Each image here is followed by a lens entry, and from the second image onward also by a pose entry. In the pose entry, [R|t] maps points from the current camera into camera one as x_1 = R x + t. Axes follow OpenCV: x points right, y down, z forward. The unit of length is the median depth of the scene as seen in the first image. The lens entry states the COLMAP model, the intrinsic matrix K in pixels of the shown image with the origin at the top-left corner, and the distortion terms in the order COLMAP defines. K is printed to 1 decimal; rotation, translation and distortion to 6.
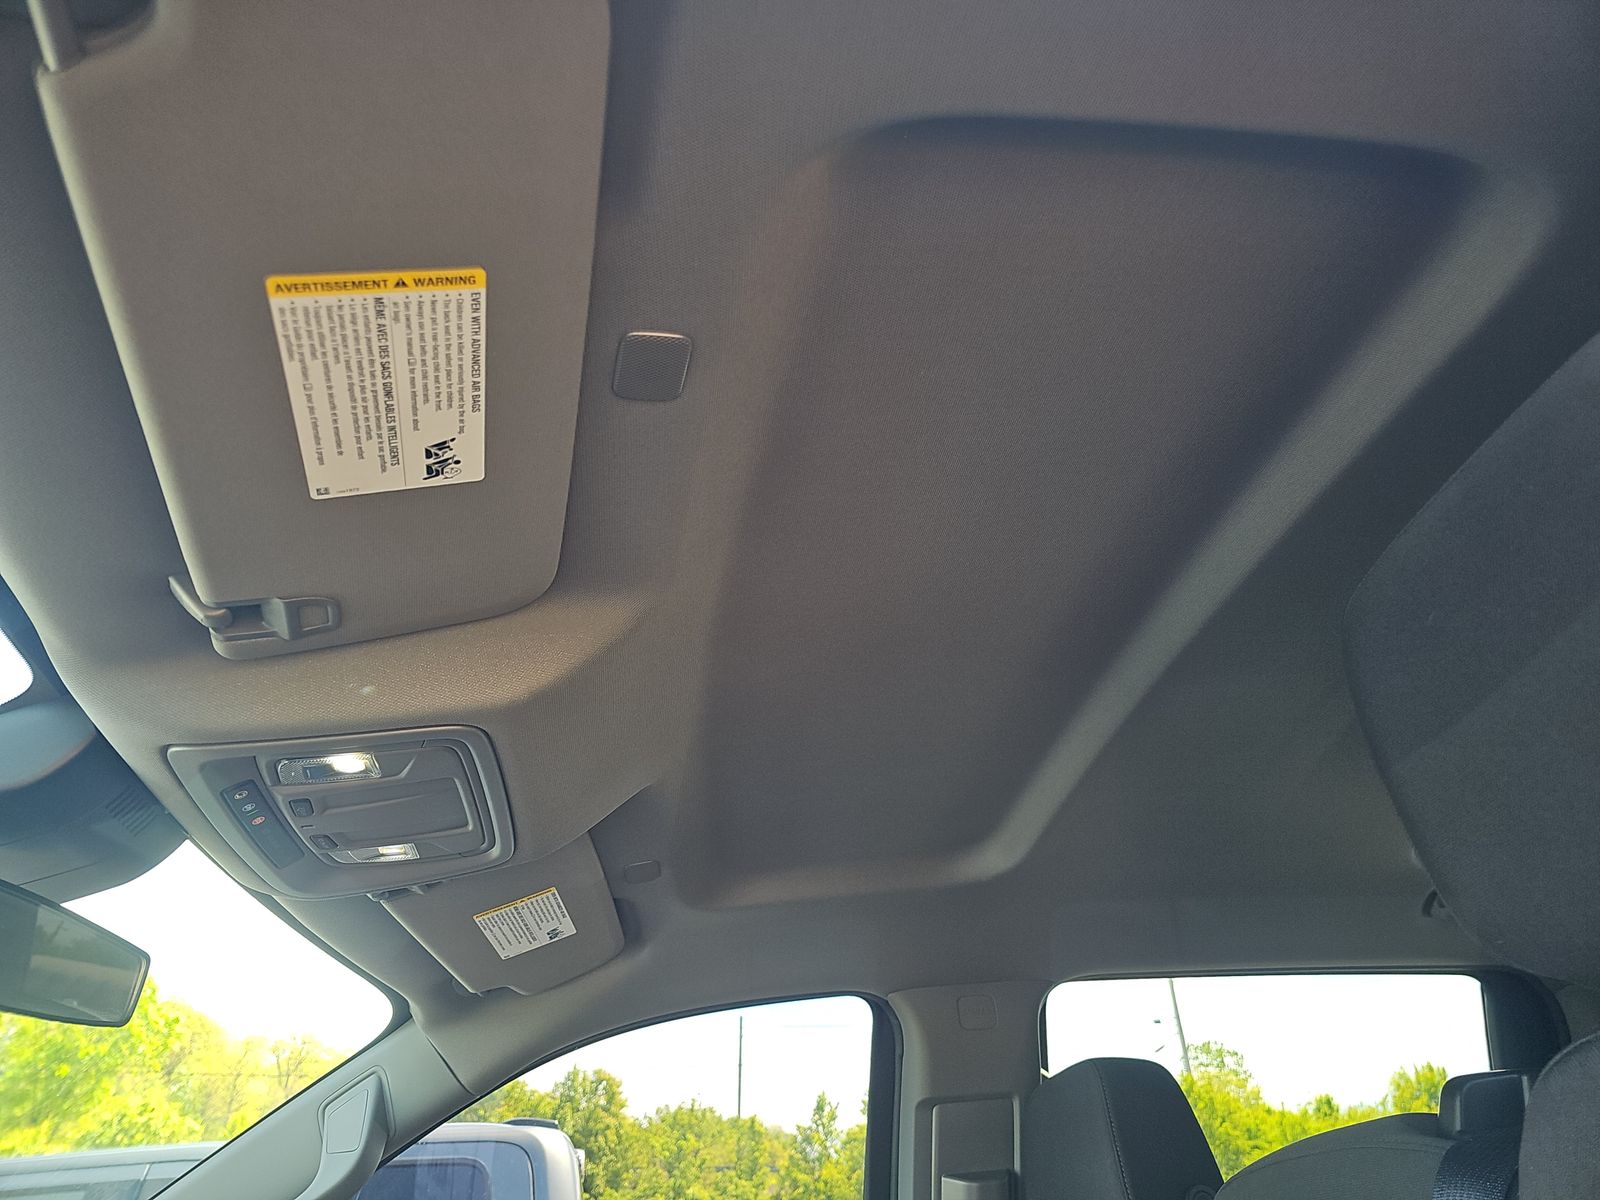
lens RADIAL K [[1028.6, 0, 806.7], [0, 1028.6, 602.6], [0, 0, 1]] dist [0.053379, -0.051860]
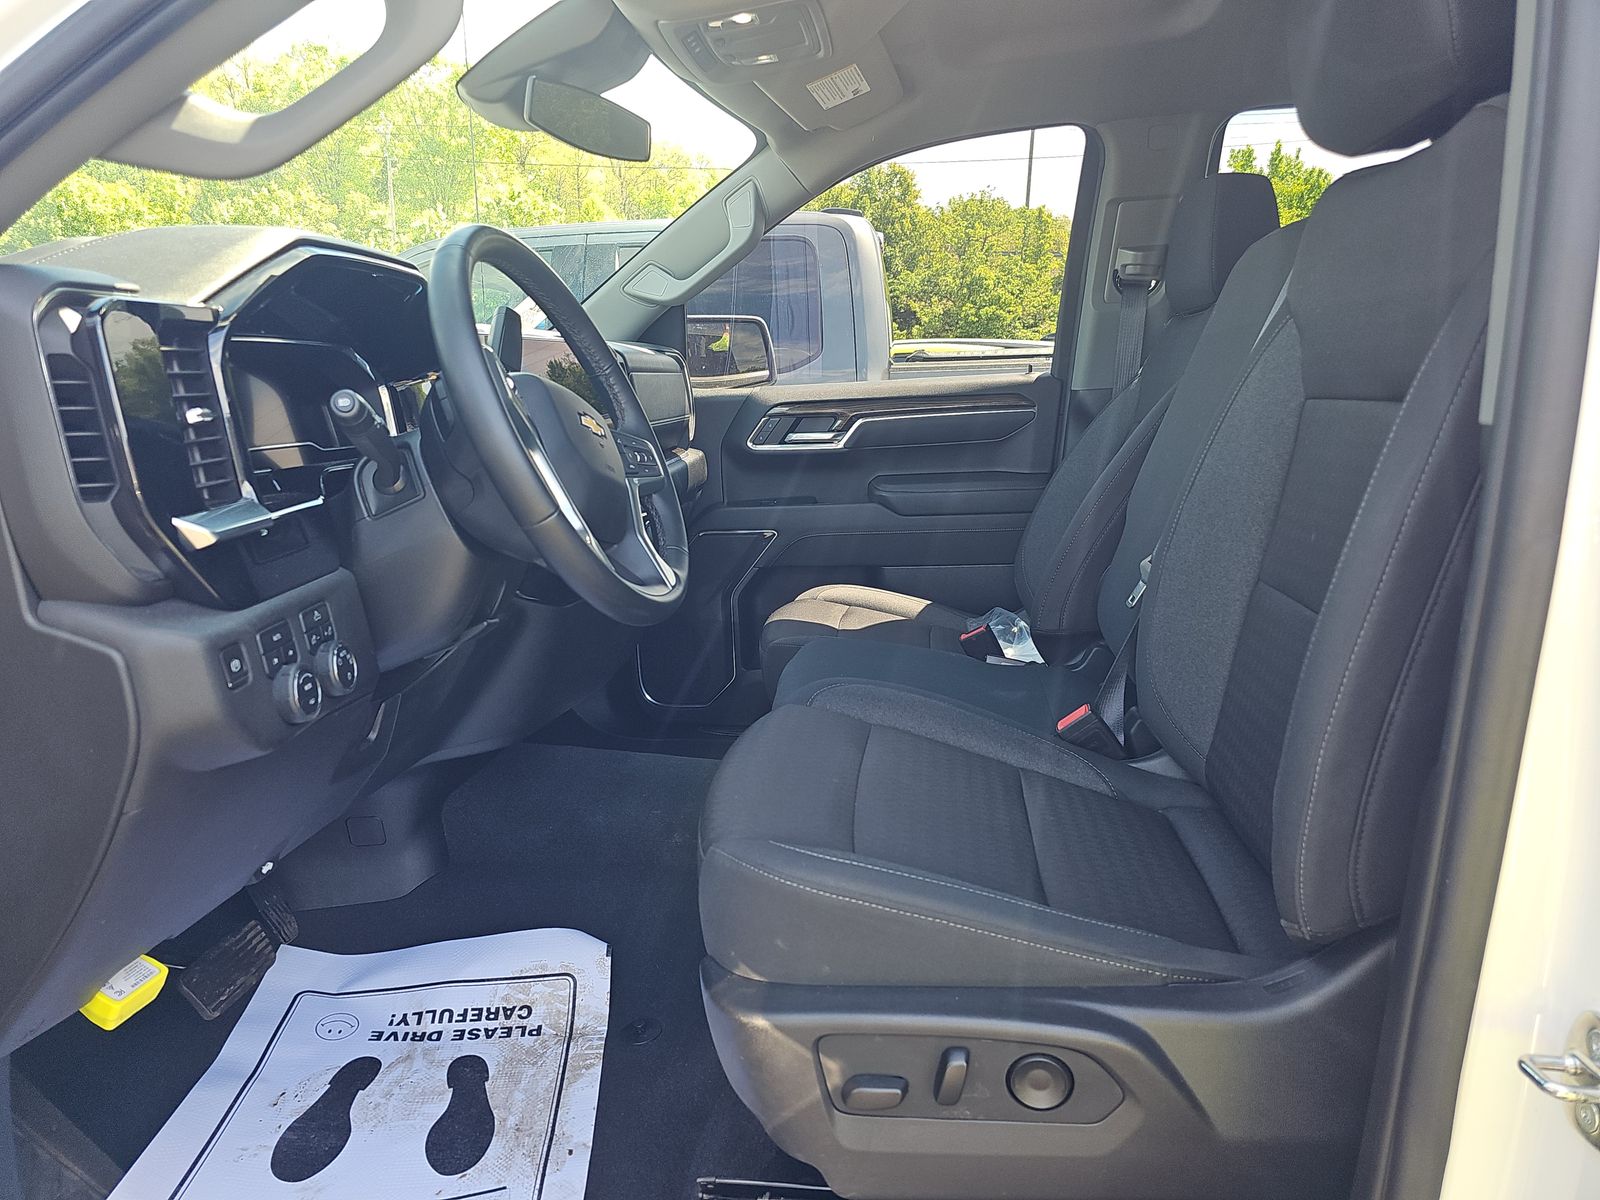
lens RADIAL K [[1028.6, 0, 806.7], [0, 1028.6, 602.6], [0, 0, 1]] dist [0.053379, -0.051860]
pose [[0.967207, 0.099261, -0.233790, 0.084864], [0.104181, 0.684431, 0.721596, -0.203752], [0.231640, -0.722289, 0.651646, -0.403641]]
